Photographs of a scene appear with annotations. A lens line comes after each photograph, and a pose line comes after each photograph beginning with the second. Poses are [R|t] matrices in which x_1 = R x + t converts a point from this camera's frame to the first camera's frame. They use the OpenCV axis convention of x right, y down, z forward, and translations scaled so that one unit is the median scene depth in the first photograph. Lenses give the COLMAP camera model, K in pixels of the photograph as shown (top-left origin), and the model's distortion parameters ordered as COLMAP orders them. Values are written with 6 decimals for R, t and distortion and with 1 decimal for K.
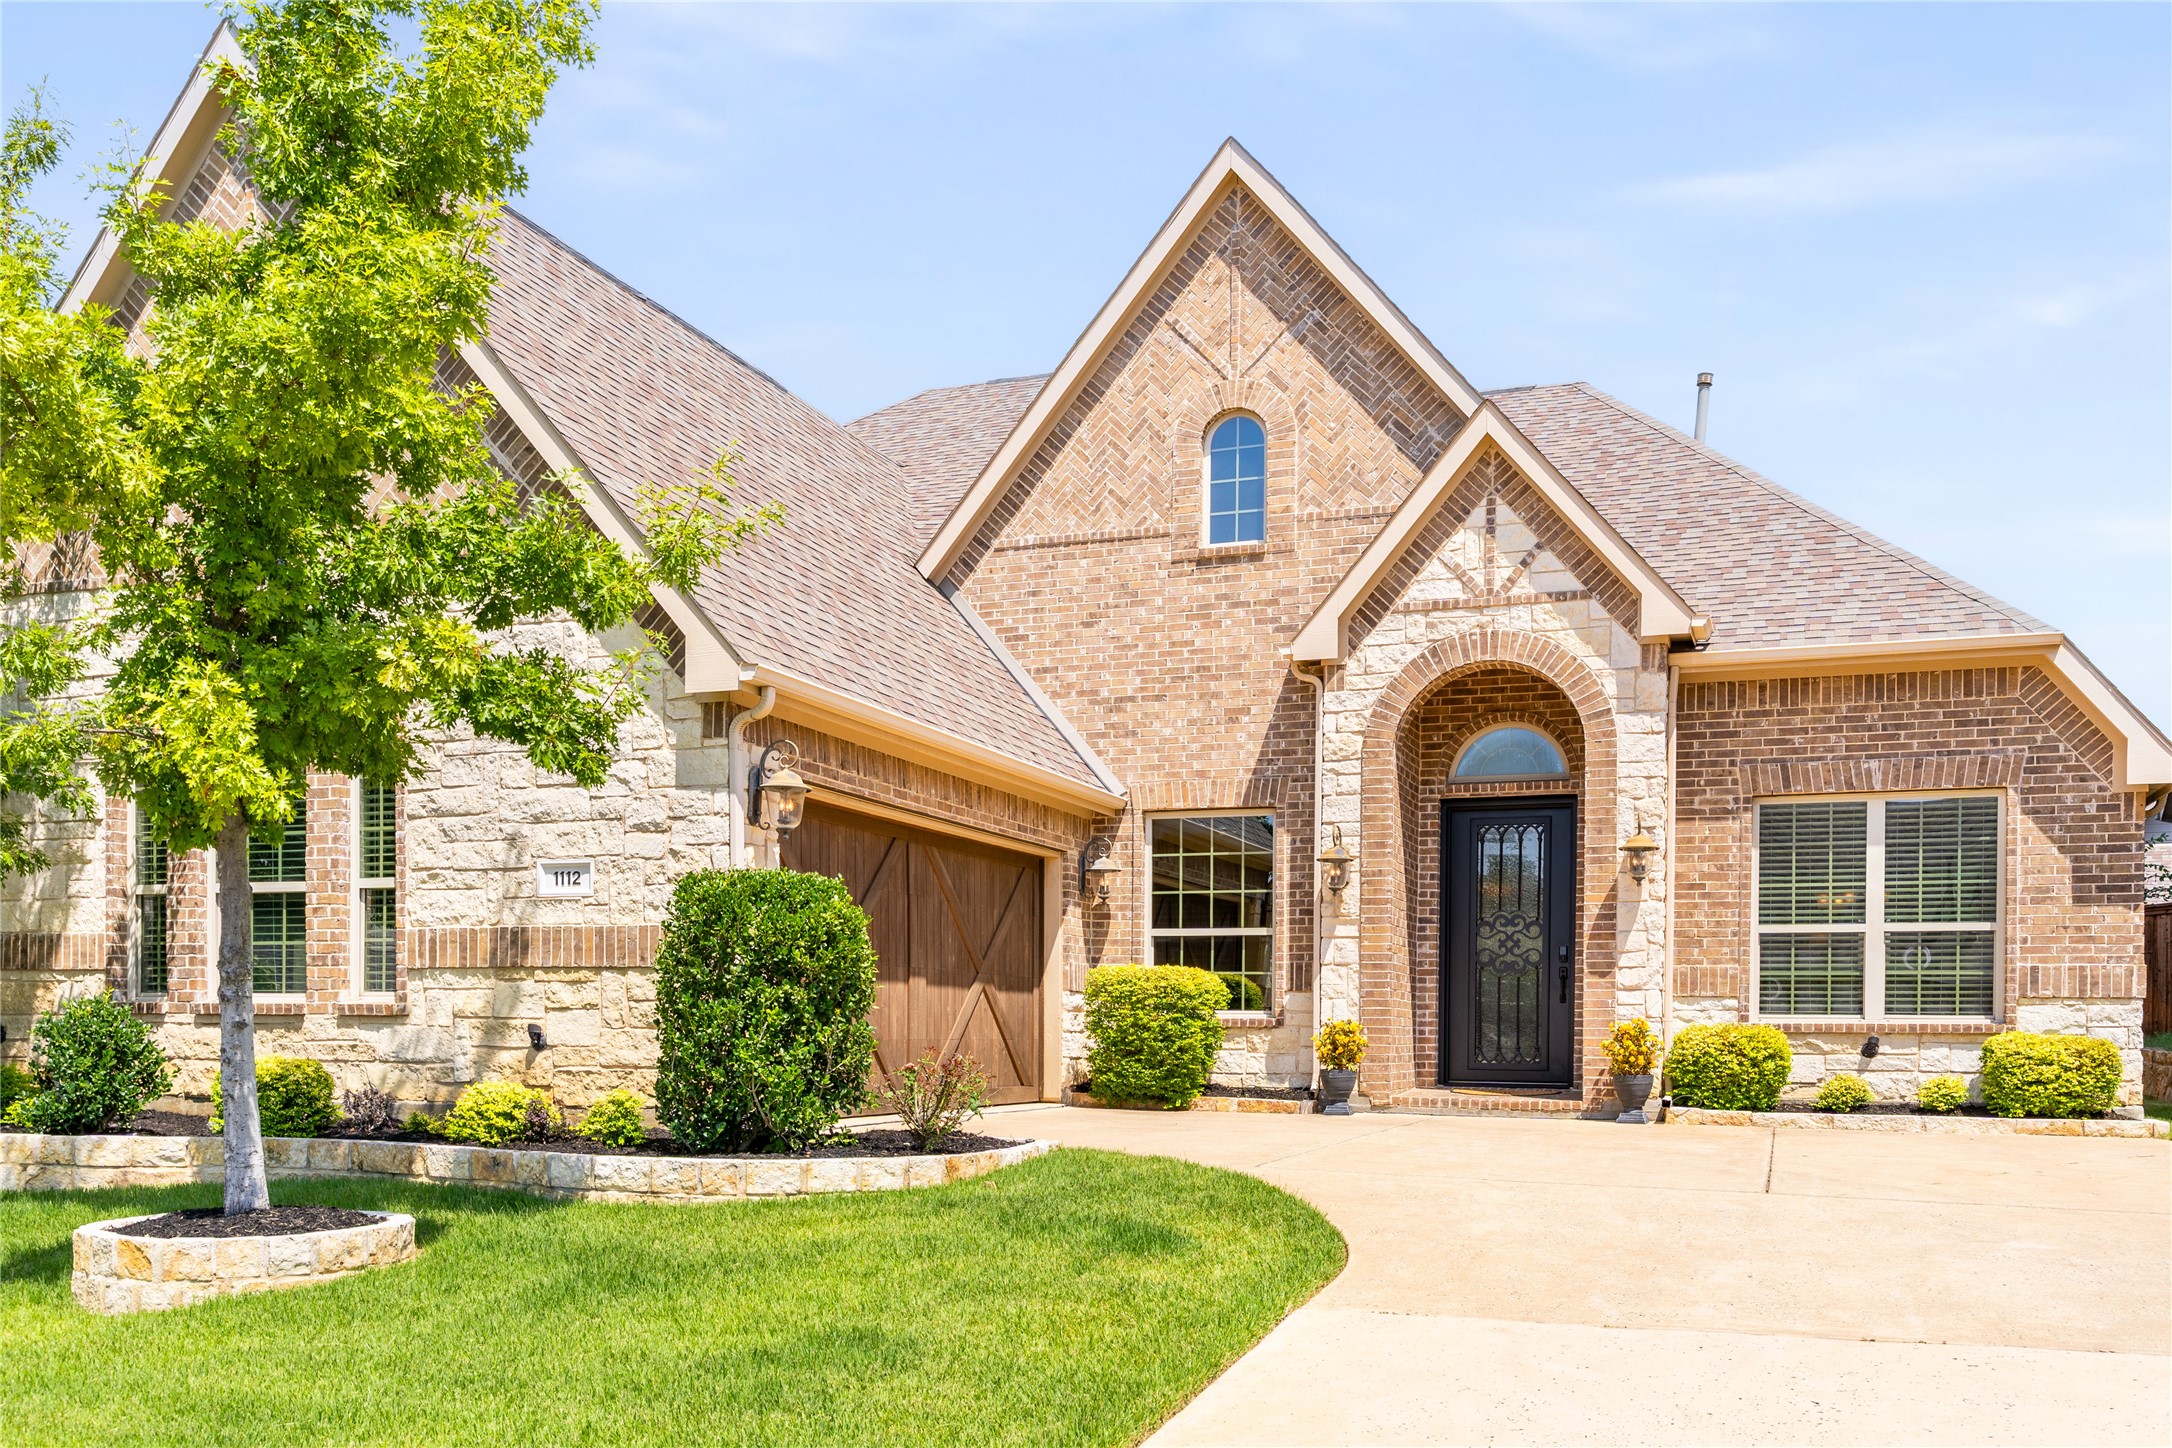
lens RADIAL K [[1734.7, 0, 1134.9], [0, 1734.7, 661.5], [0, 0, 1]] dist [-0.009680, 0.010560]
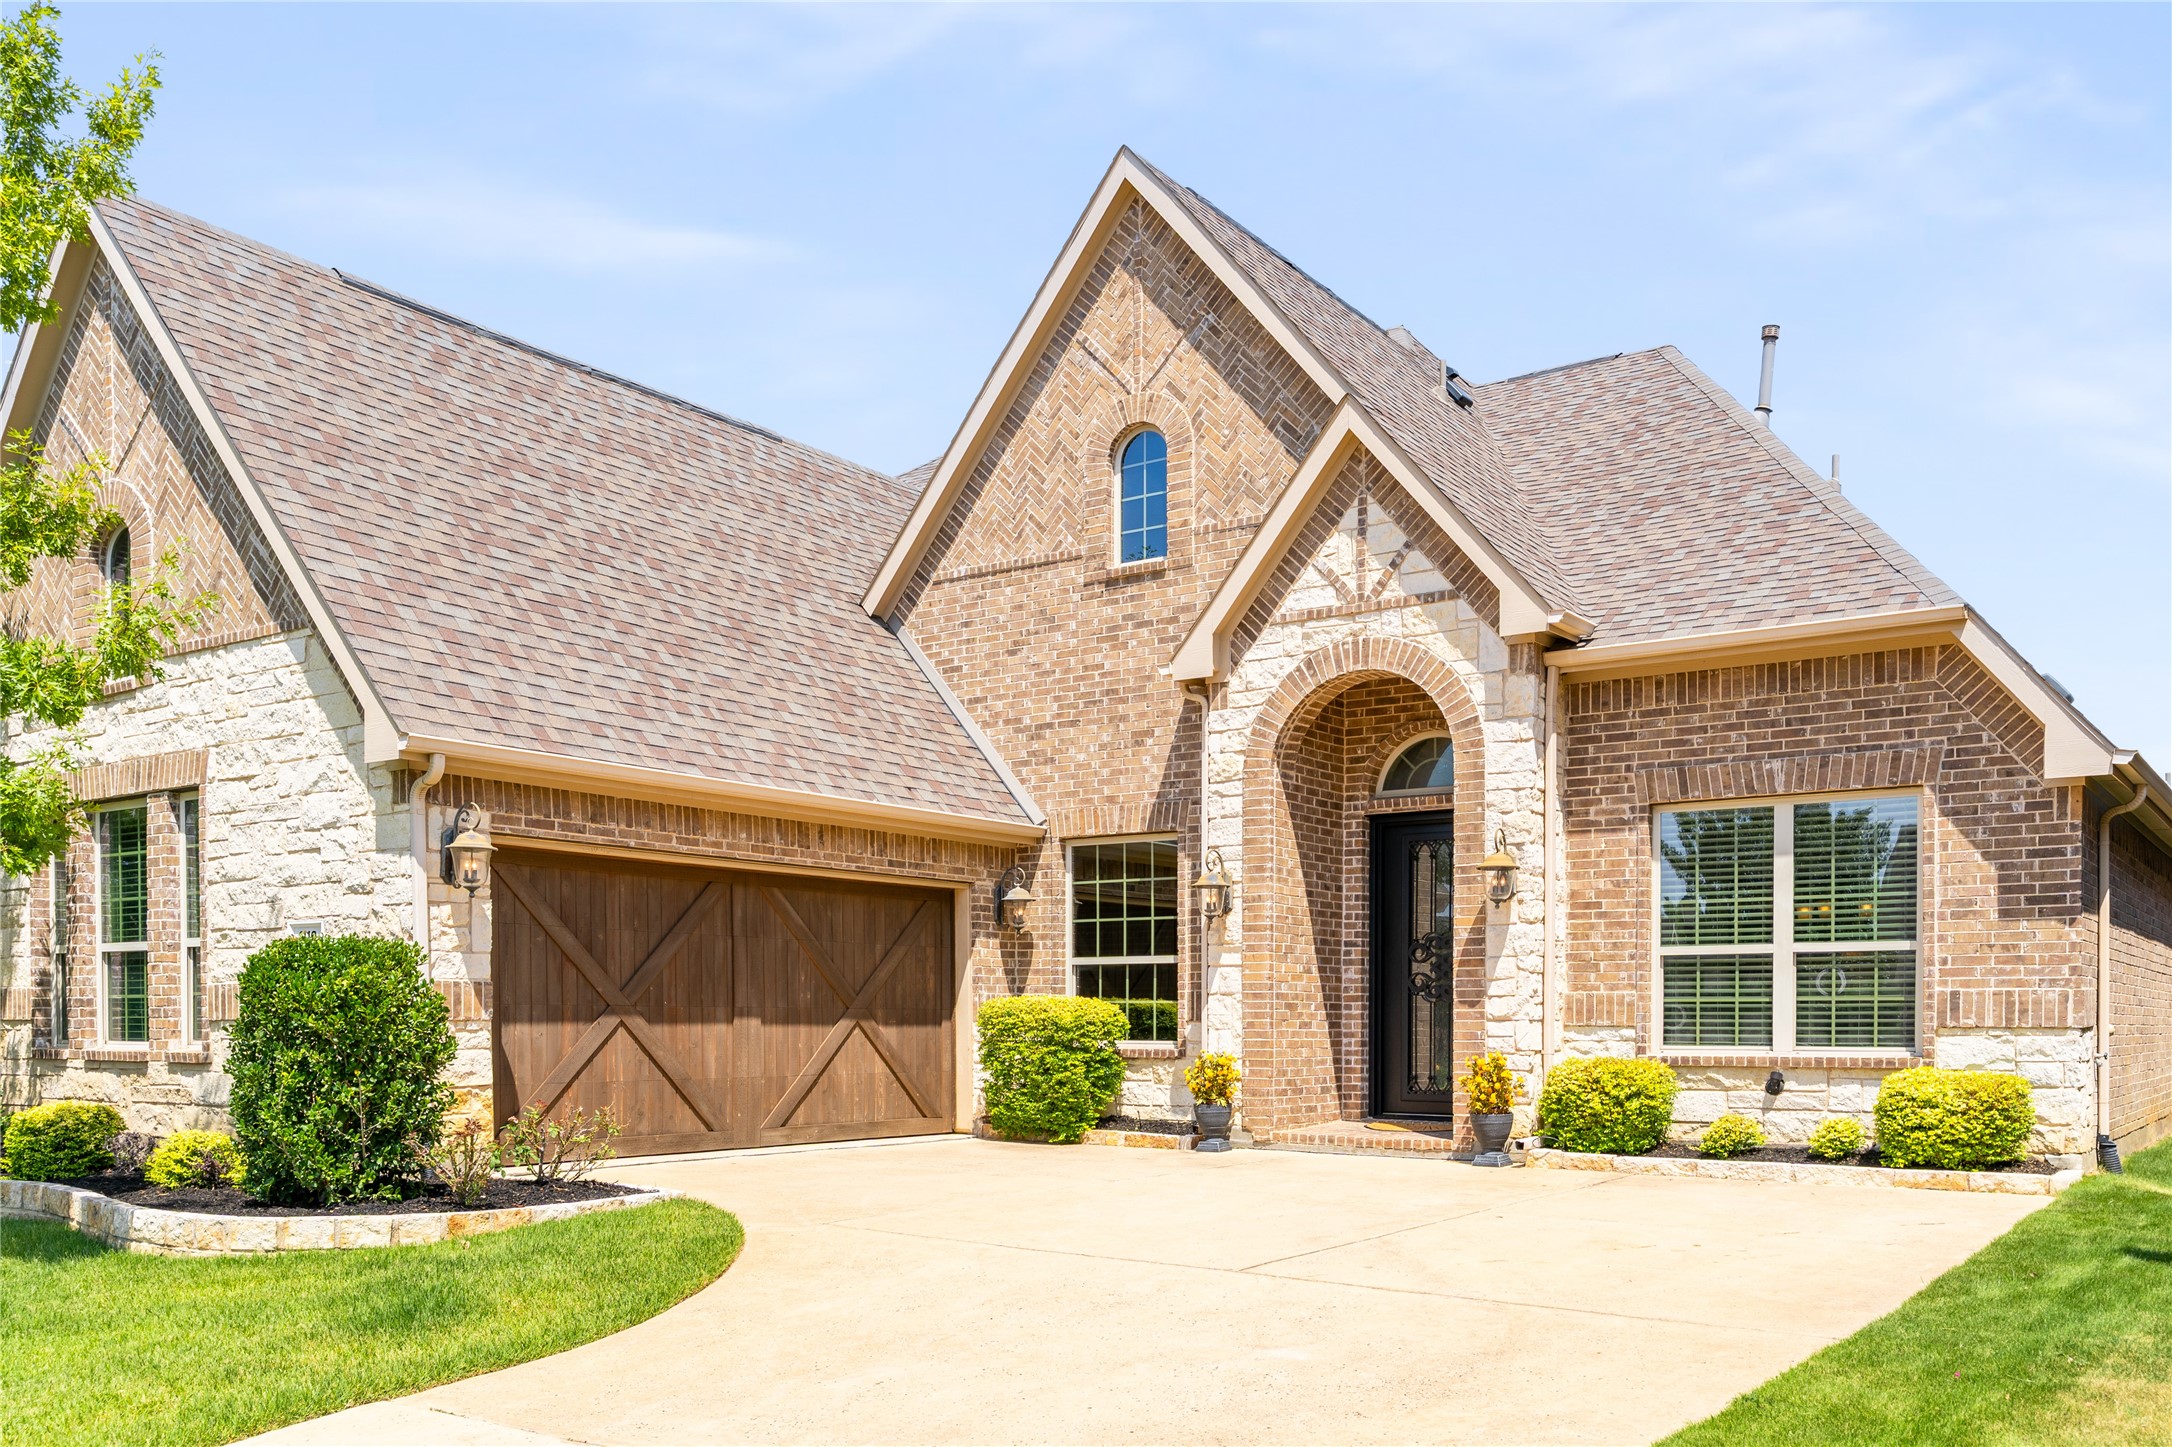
lens RADIAL K [[1724.8, 0, 1093.4], [0, 1724.8, 674.8], [0, 0, 1]] dist [-0.000214, -0.007626]
pose [[0.969198, -0.056622, -0.239686, 0.343044], [0.058294, 0.998299, -0.000115, -0.007801], [0.239285, -0.013861, 0.970850, 0.065723]]
